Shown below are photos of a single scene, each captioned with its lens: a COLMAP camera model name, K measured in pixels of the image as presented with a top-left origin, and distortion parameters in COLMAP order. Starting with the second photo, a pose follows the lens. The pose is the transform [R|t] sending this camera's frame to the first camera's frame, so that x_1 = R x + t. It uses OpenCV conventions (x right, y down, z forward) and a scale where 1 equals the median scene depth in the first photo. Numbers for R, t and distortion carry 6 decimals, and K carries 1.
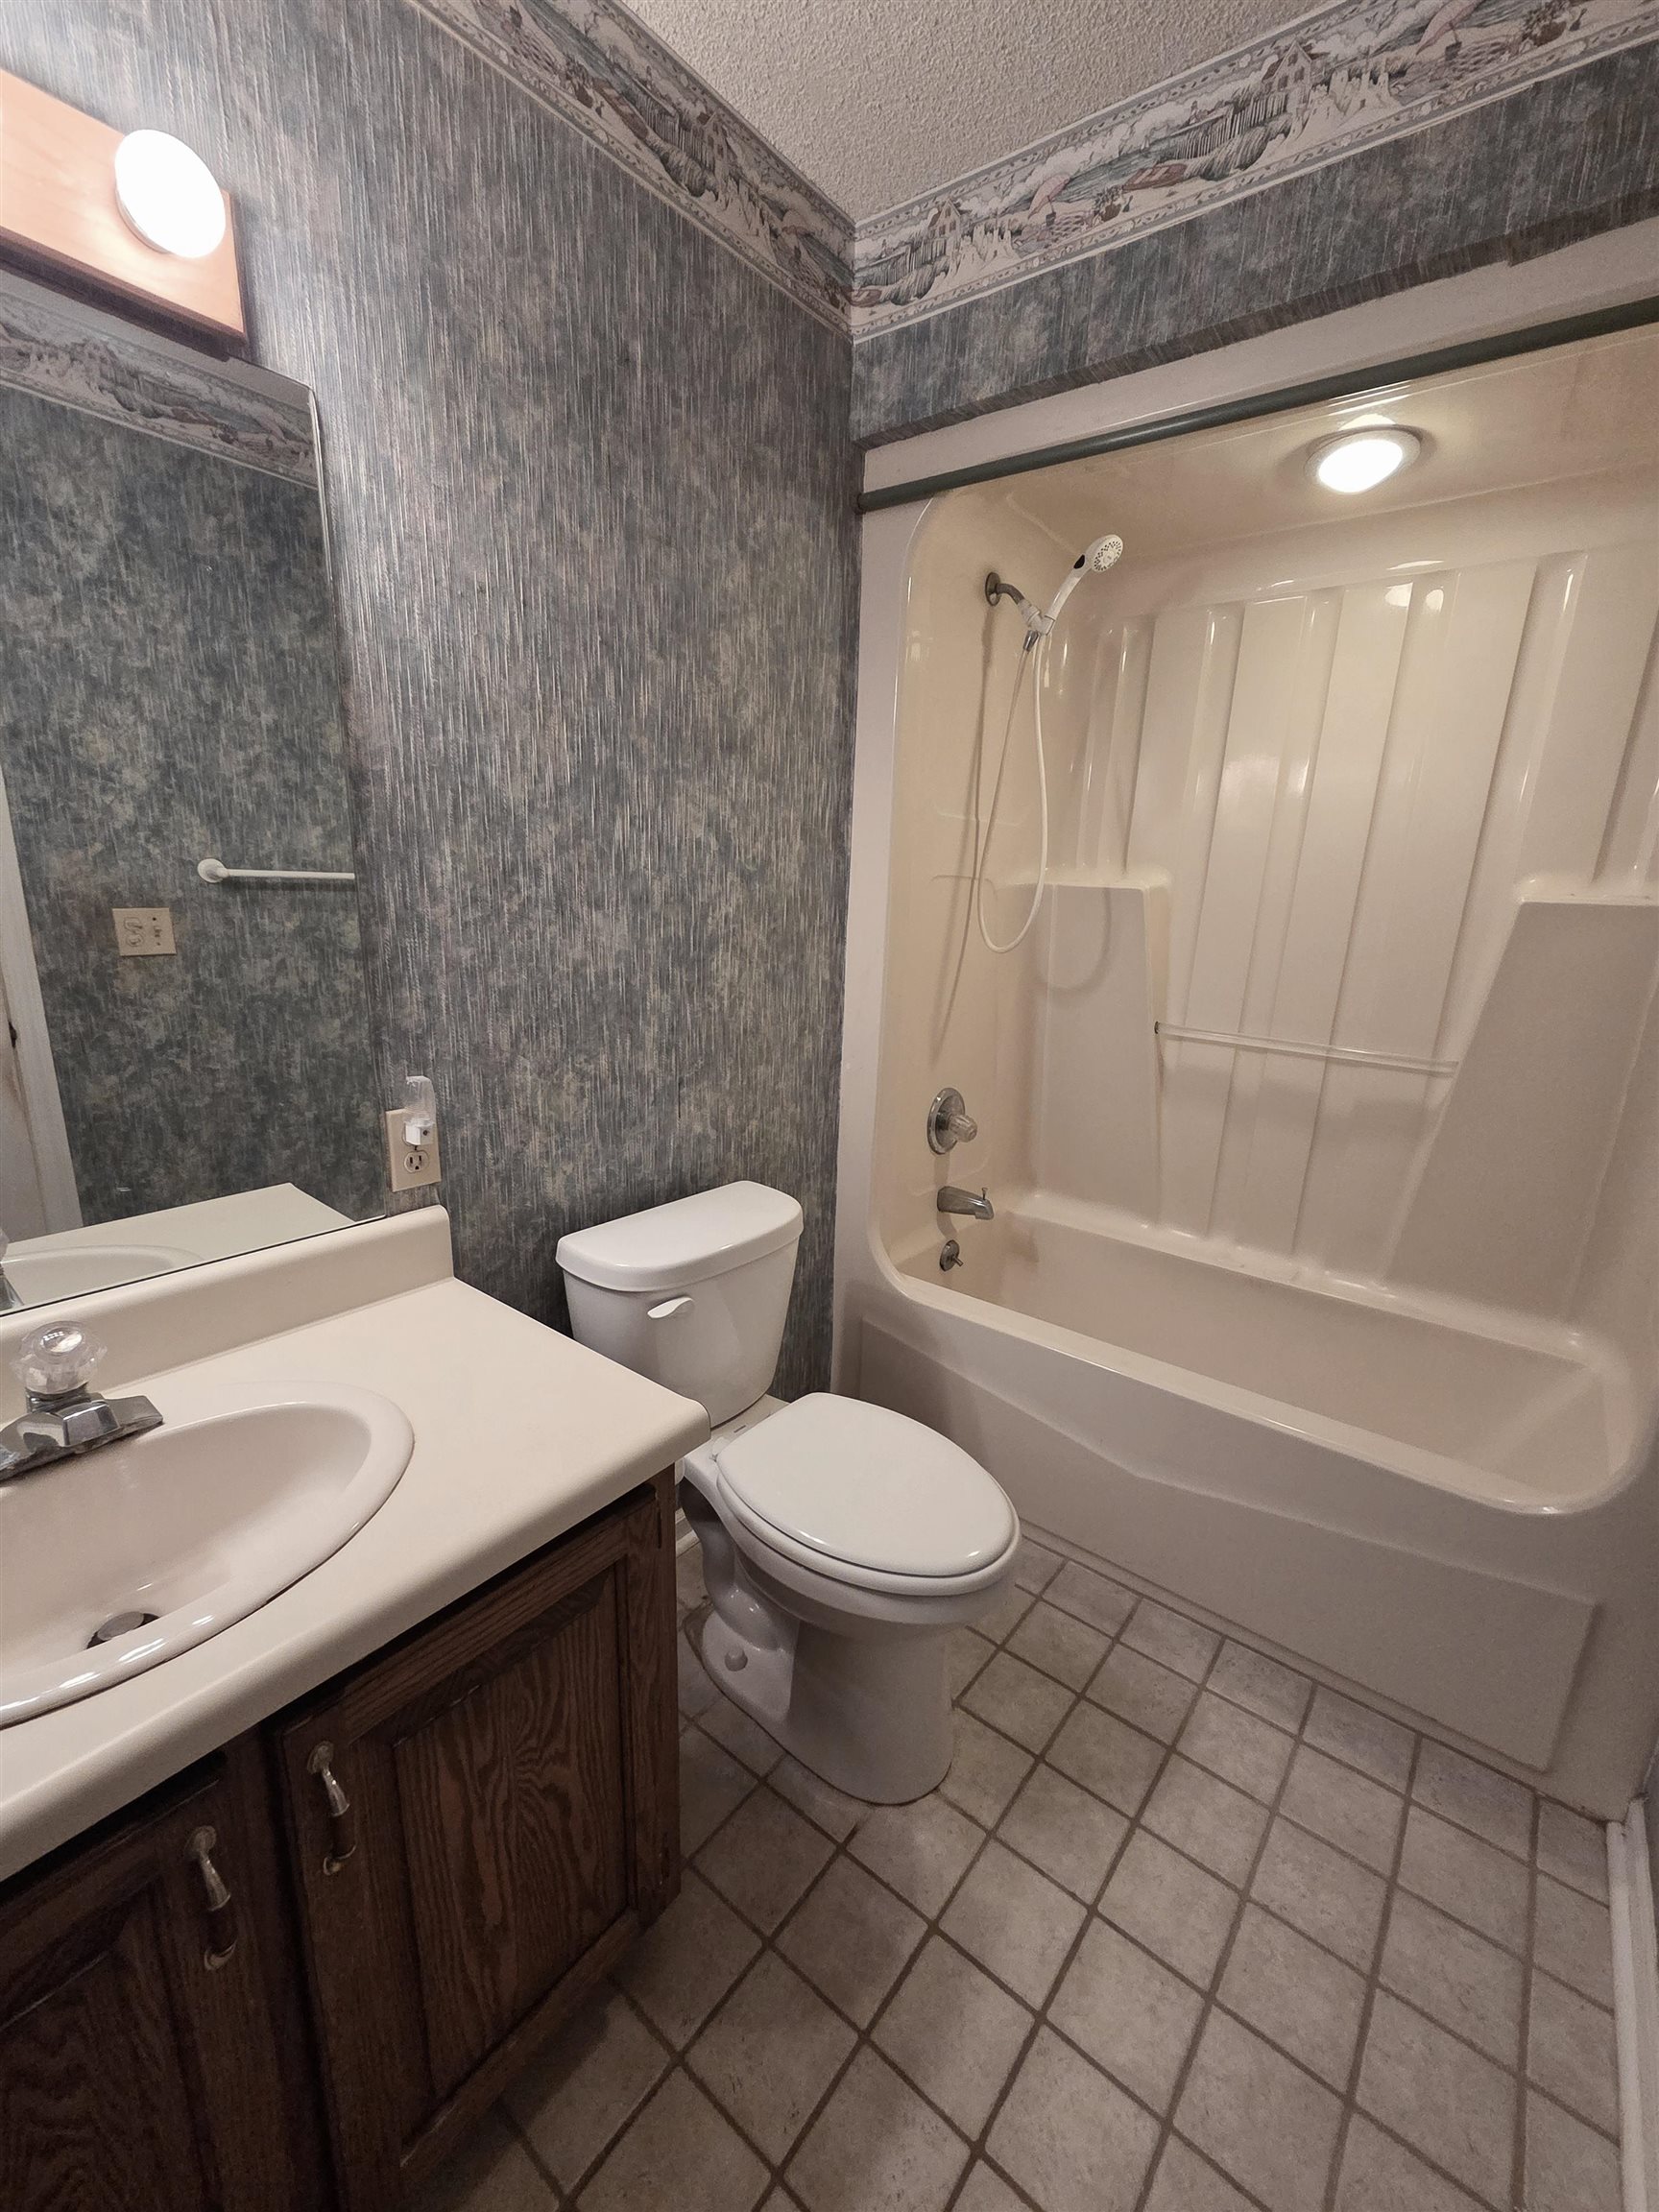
lens RADIAL K [[912.3, 0, 831.2], [0, 912.3, 1115.6], [0, 0, 1]] dist [0.009681, -0.005114]
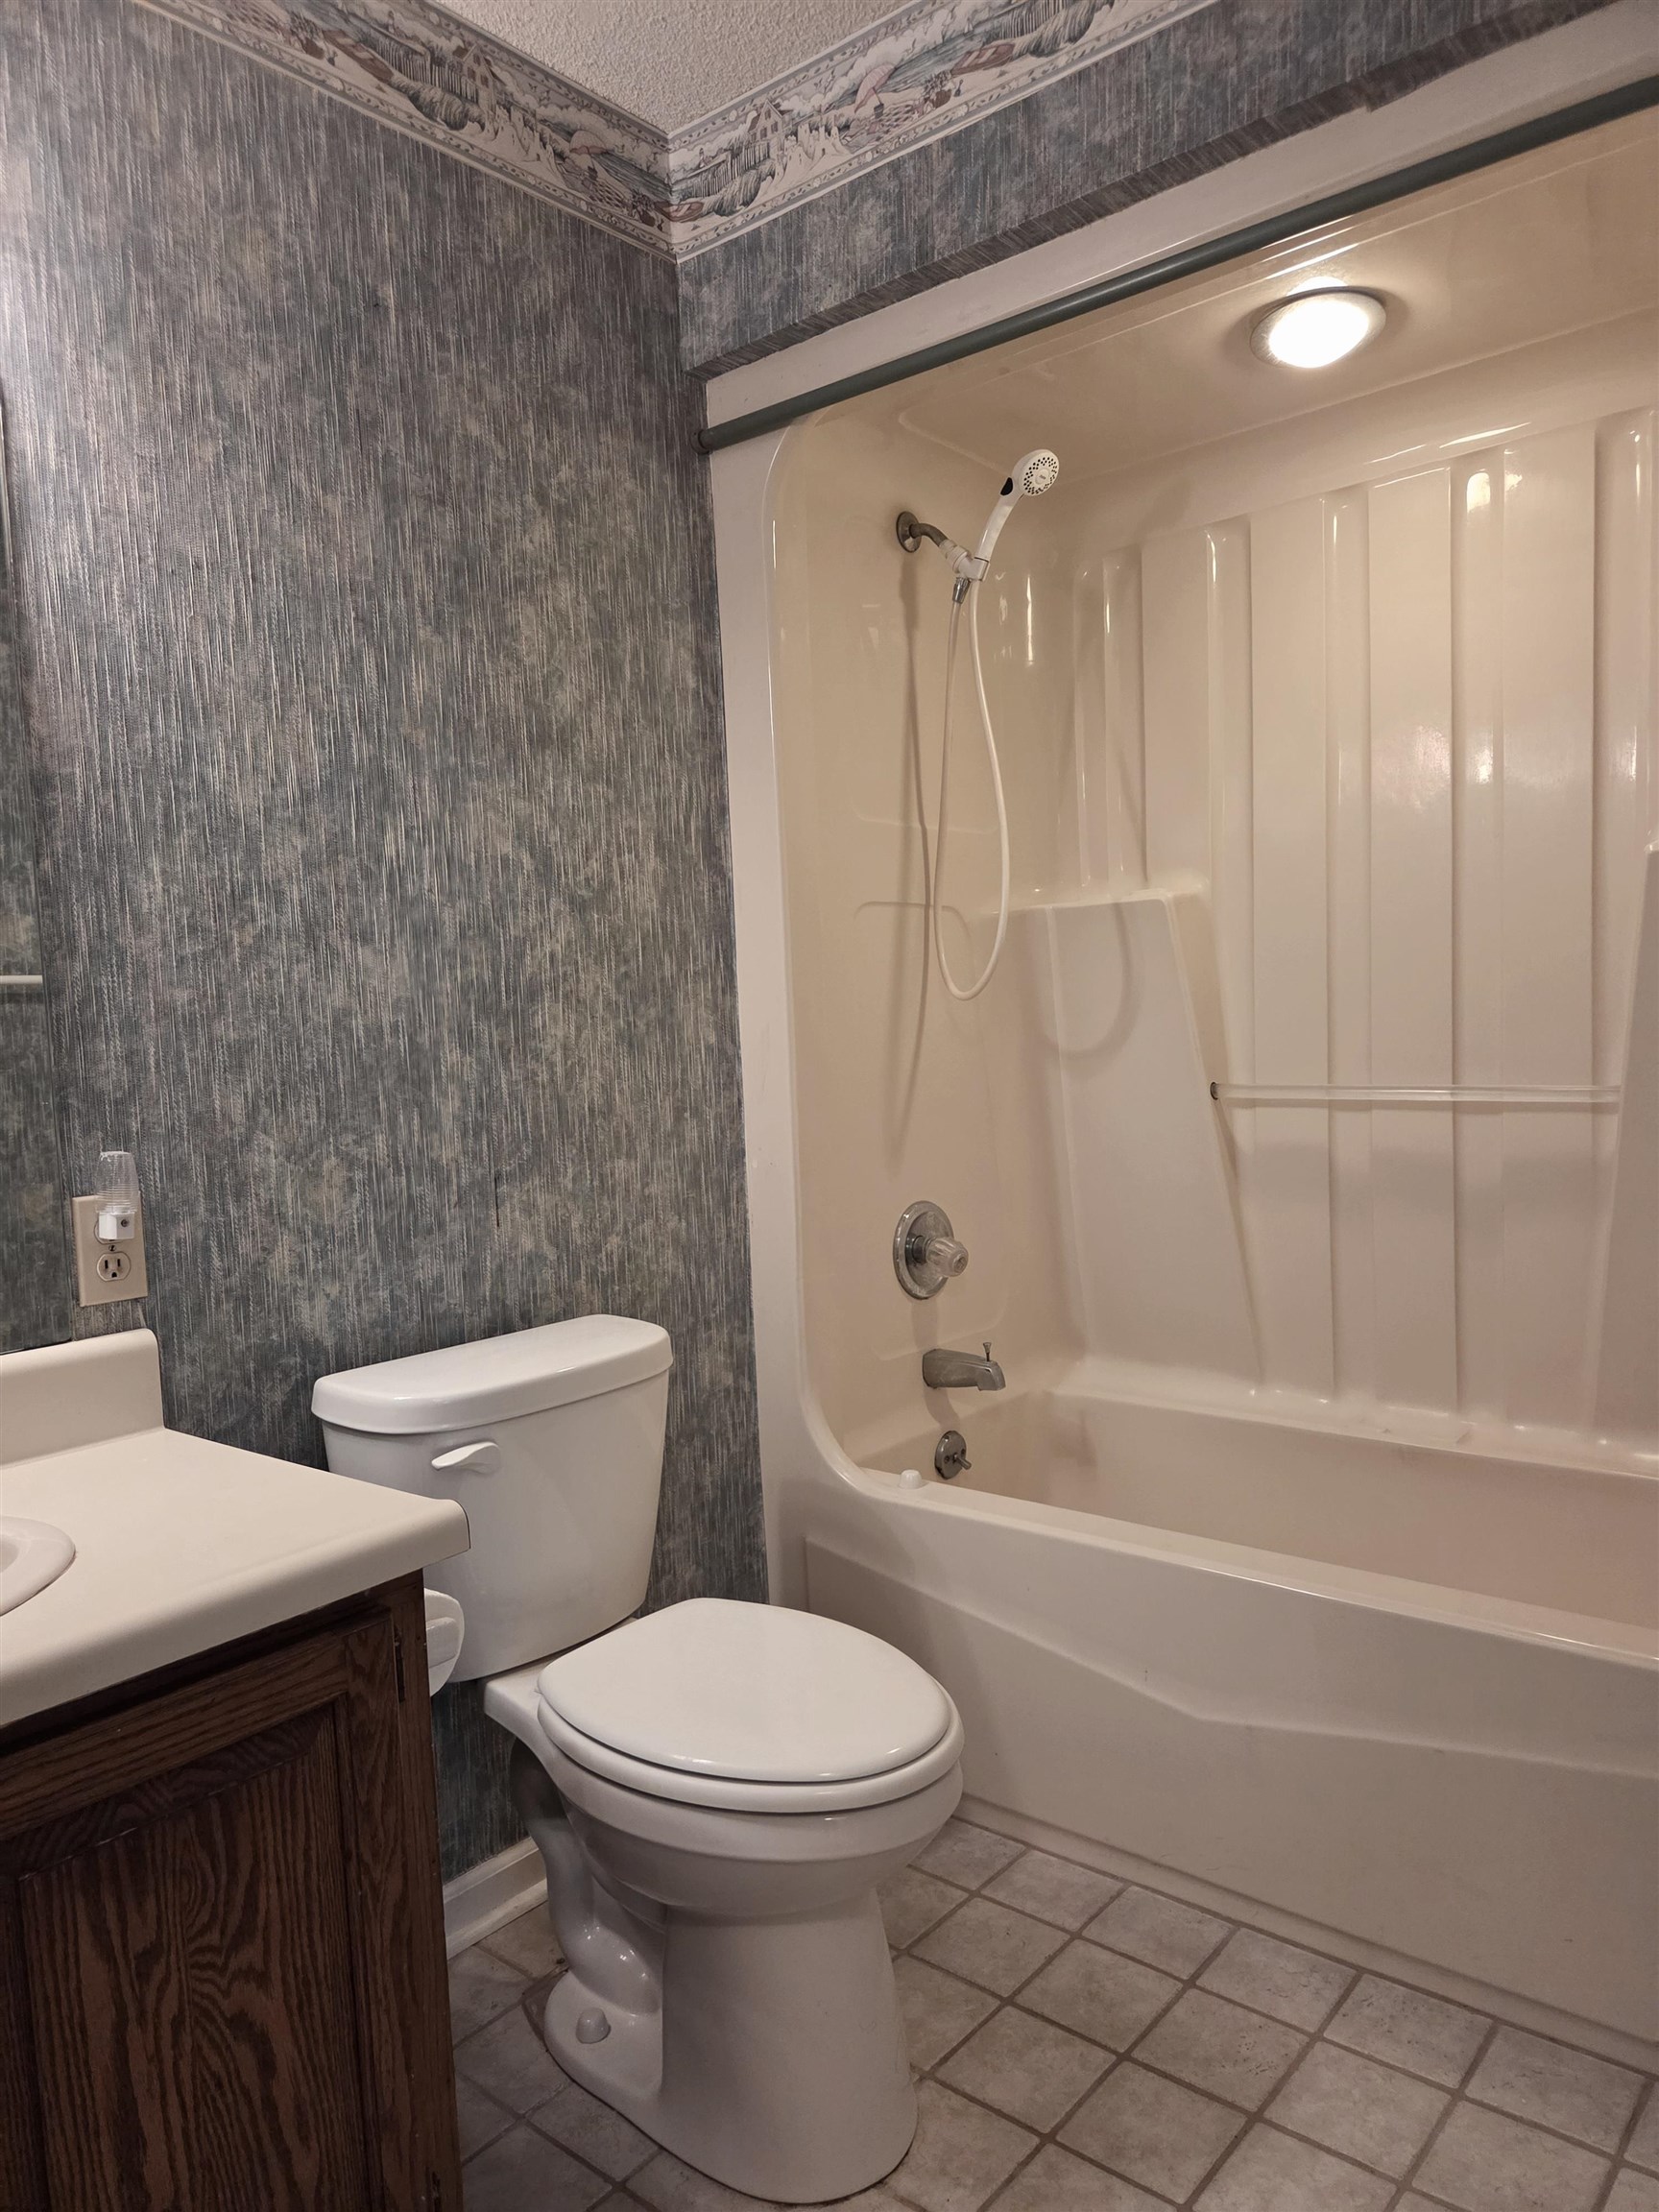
lens RADIAL K [[1497.6, 0, 844.9], [0, 1497.6, 1114.3], [0, 0, 1]] dist [0.078235, -0.077053]
pose [[0.996456, -0.079376, -0.027839, 0.174273], [0.072774, 0.979485, -0.187920, 0.186391], [0.042184, 0.185228, 0.981790, -0.207641]]
